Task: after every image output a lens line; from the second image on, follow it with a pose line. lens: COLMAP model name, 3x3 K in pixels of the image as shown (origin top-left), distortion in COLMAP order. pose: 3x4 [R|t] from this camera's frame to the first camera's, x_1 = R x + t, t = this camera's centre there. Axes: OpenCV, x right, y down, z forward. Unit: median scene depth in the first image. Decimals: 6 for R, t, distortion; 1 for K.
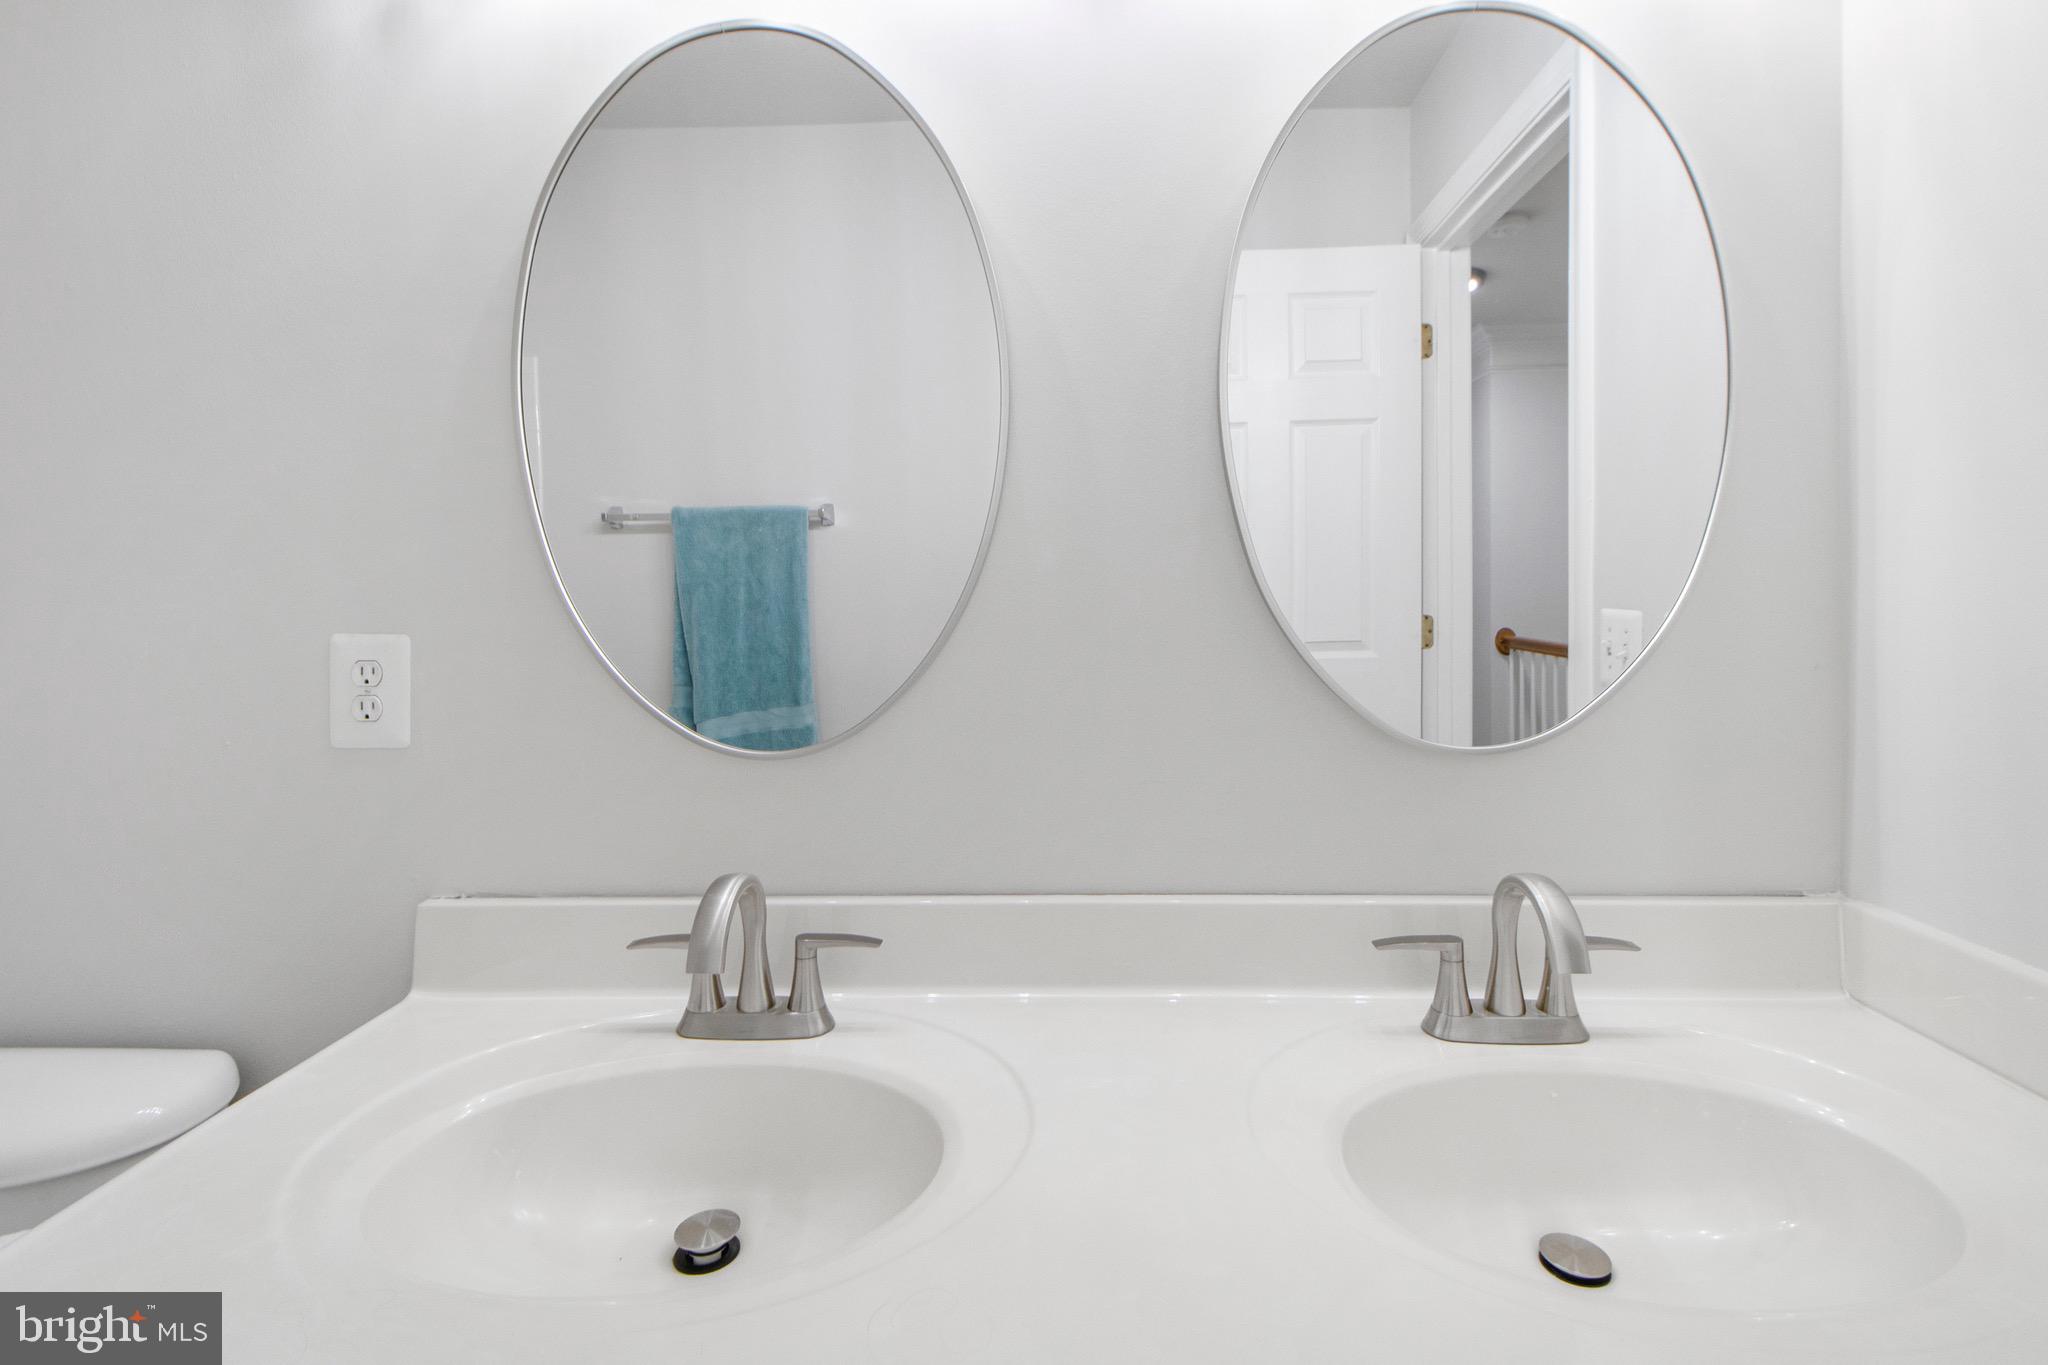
lens RADIAL K [[1002.8, 0, 1023.1], [0, 1002.8, 596.0], [0, 0, 1]] dist [0.021083, -0.025063]
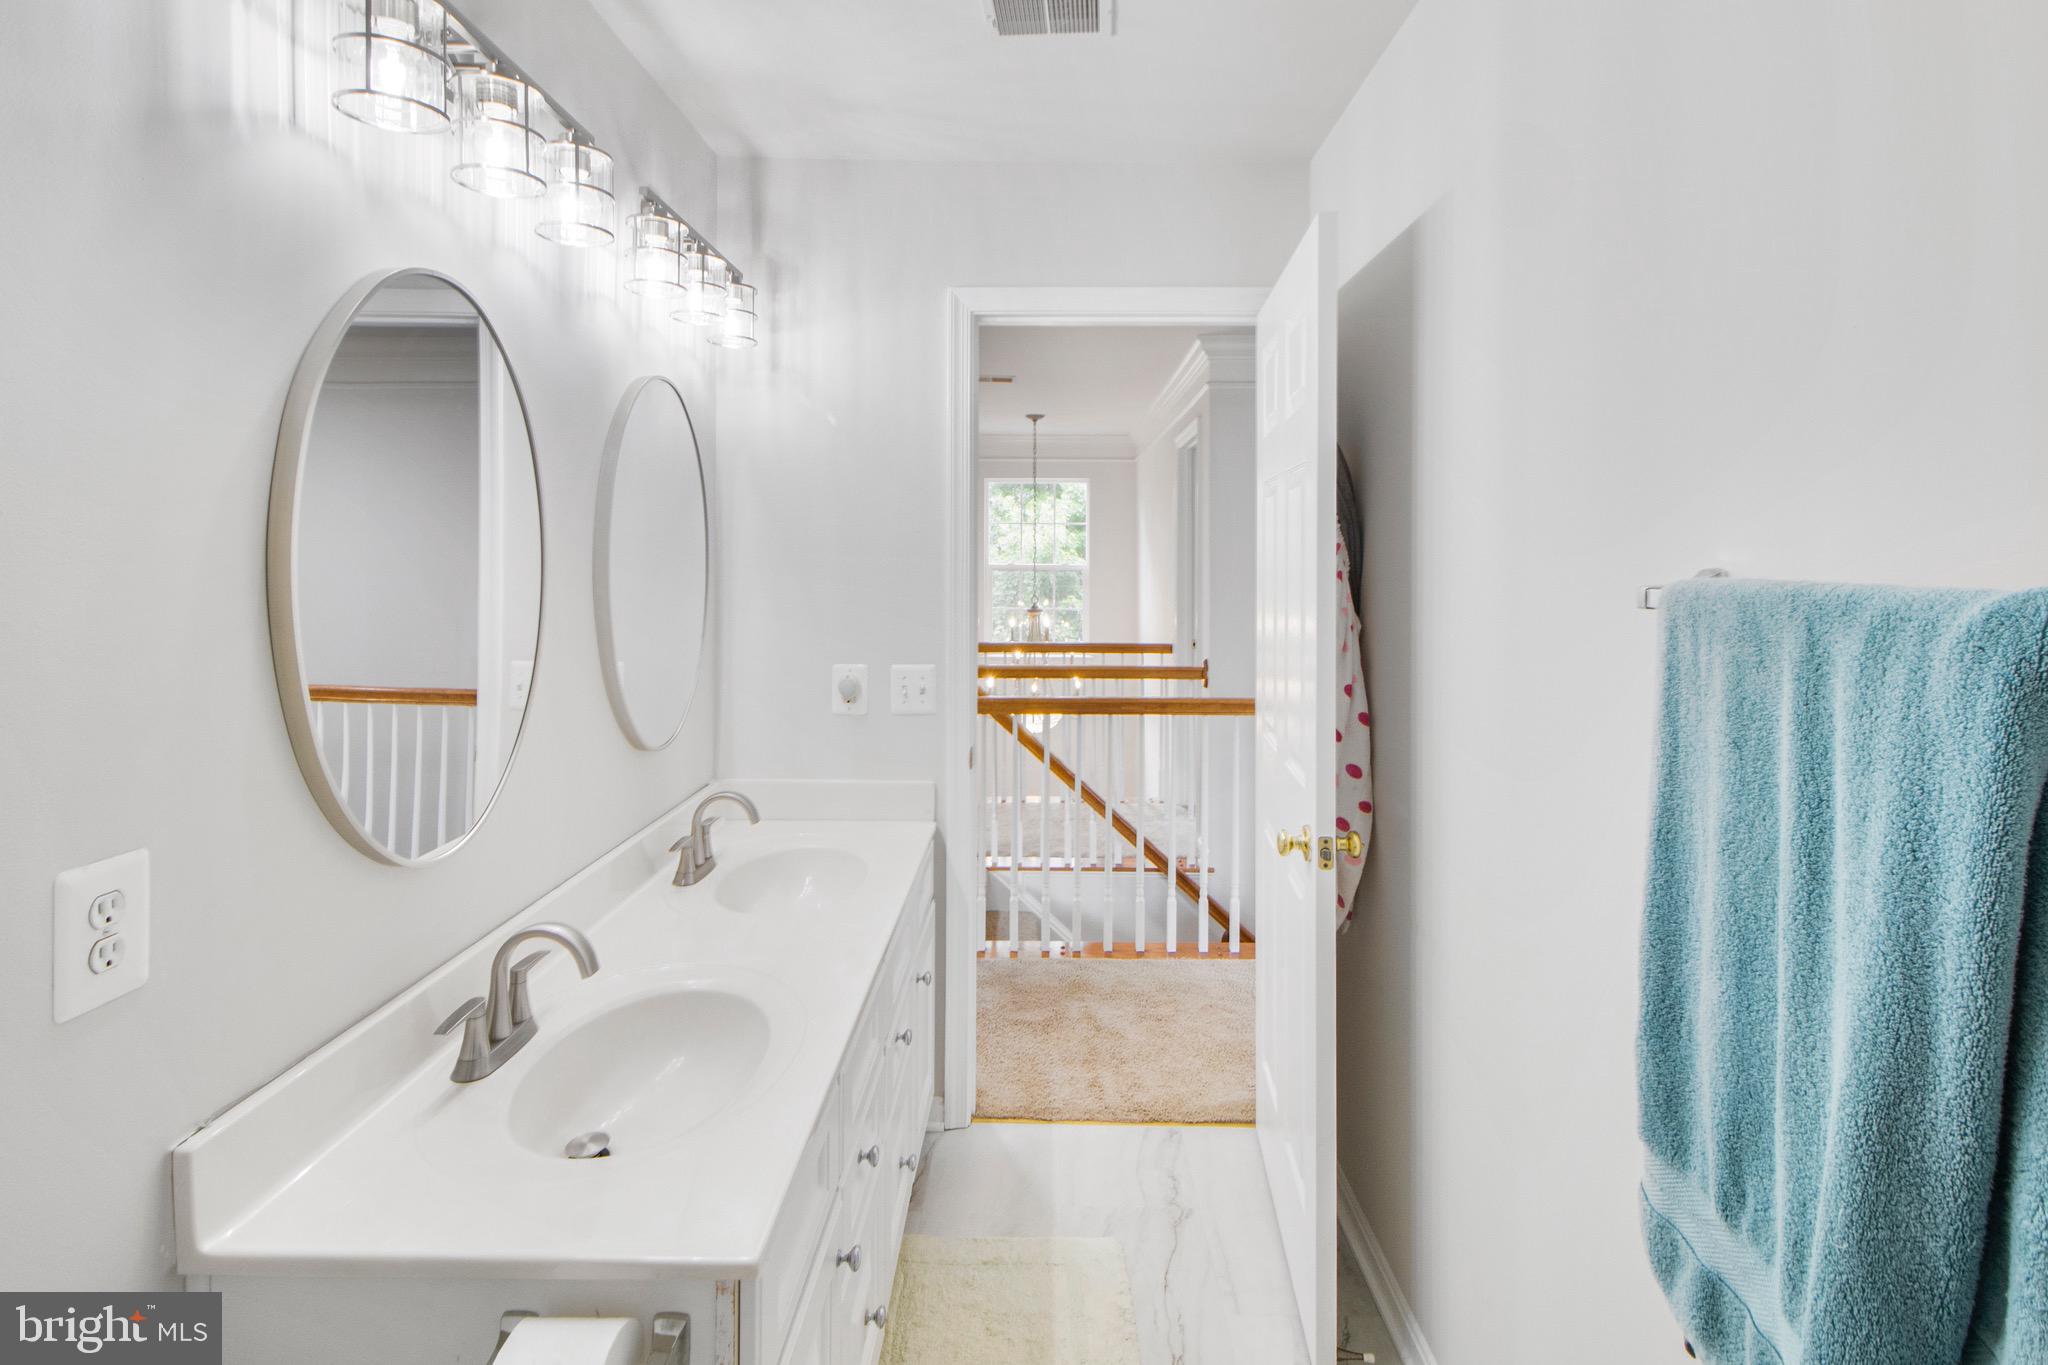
lens RADIAL K [[1002.8, 0, 1023.1], [0, 1002.8, 596.0], [0, 0, 1]] dist [0.021083, -0.025063]
pose [[-0.012783, -0.023177, 0.999650, -1.429290], [-0.015848, 0.999610, 0.022973, -0.195273], [-0.999793, -0.015548, -0.013146, 0.301489]]
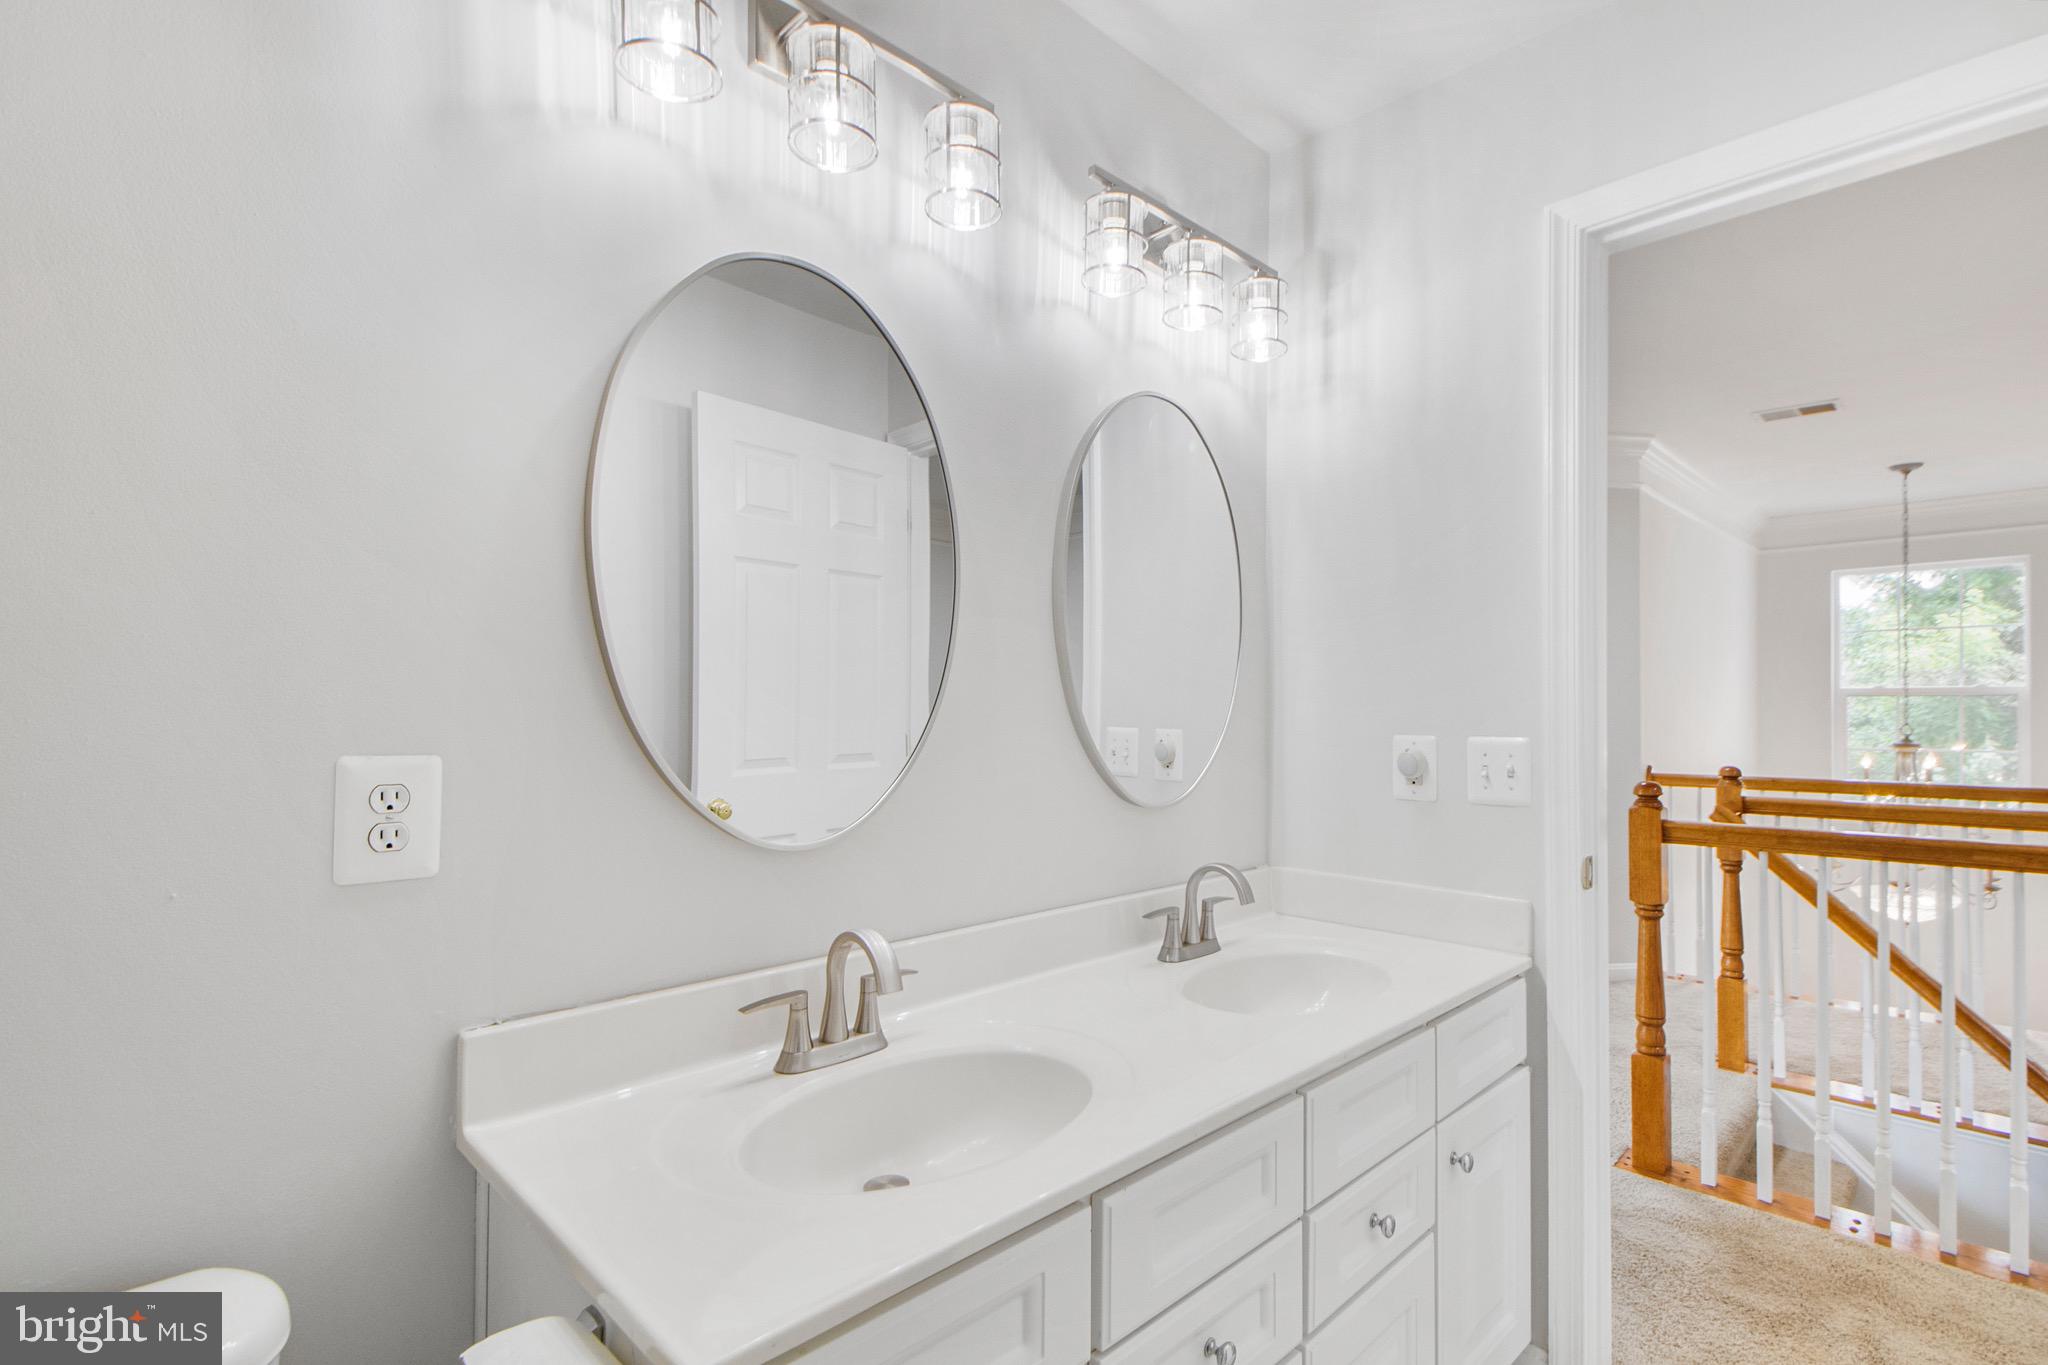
lens RADIAL K [[983.6, 0, 1033.4], [0, 983.6, 719.2], [0, 0, 1]] dist [0.012845, 0.000236]
pose [[0.679150, 0.008702, 0.733948, -0.908848], [-0.022283, 0.999713, 0.008766, -0.014660], [-0.733661, -0.022308, 0.679149, -0.024092]]
